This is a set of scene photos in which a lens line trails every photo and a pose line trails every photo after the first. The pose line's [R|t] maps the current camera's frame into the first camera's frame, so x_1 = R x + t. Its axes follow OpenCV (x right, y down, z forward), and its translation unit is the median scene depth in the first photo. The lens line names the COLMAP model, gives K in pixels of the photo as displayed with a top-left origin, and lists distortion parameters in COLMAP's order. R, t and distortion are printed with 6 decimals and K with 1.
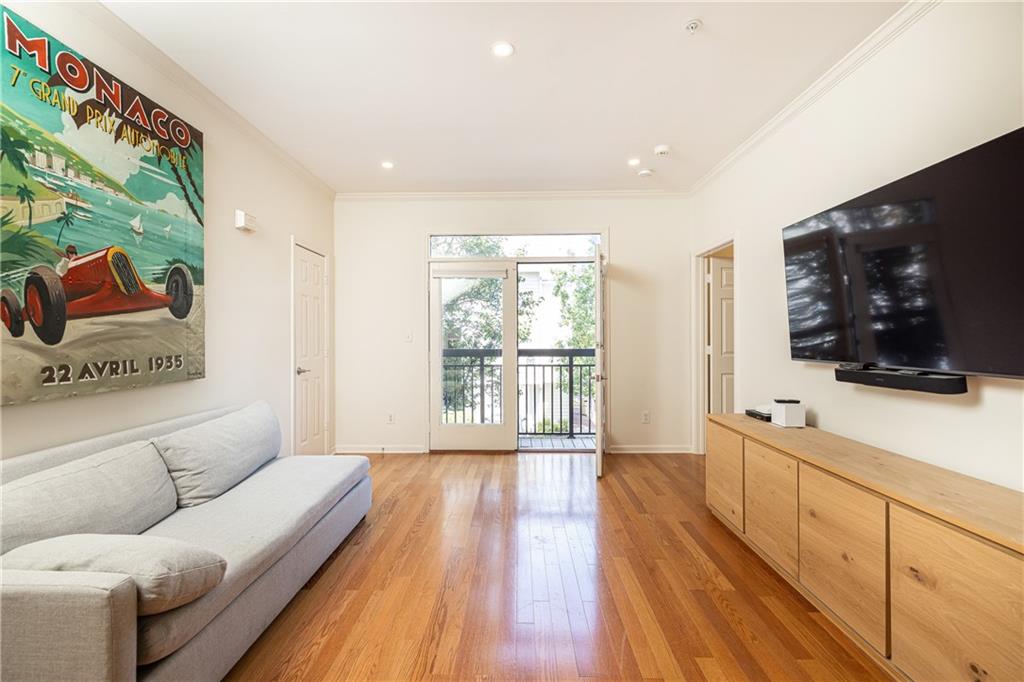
lens RADIAL K [[435.3, 0, 492.8], [0, 435.3, 330.8], [0, 0, 1]] dist [-0.000306, -0.000468]
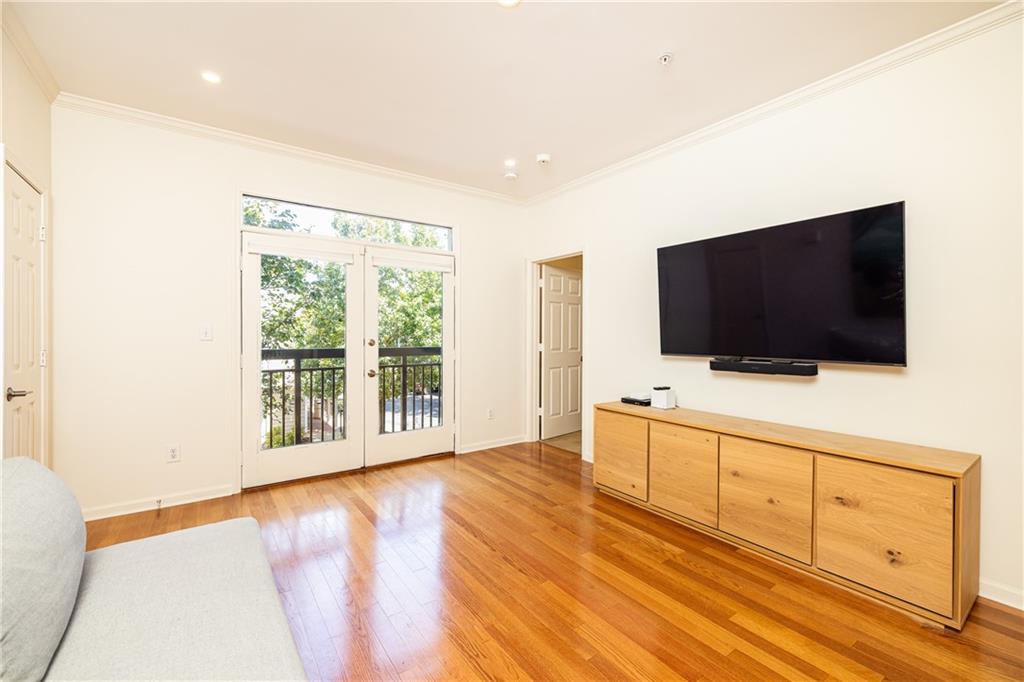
lens RADIAL K [[435.3, 0, 492.8], [0, 435.3, 330.8], [0, 0, 1]] dist [-0.000306, -0.000468]
pose [[0.794212, 0.011694, 0.607528, -0.447094], [-0.015230, 0.999884, 0.000664, 0.004618], [-0.607450, -0.009780, 0.794298, 0.297286]]
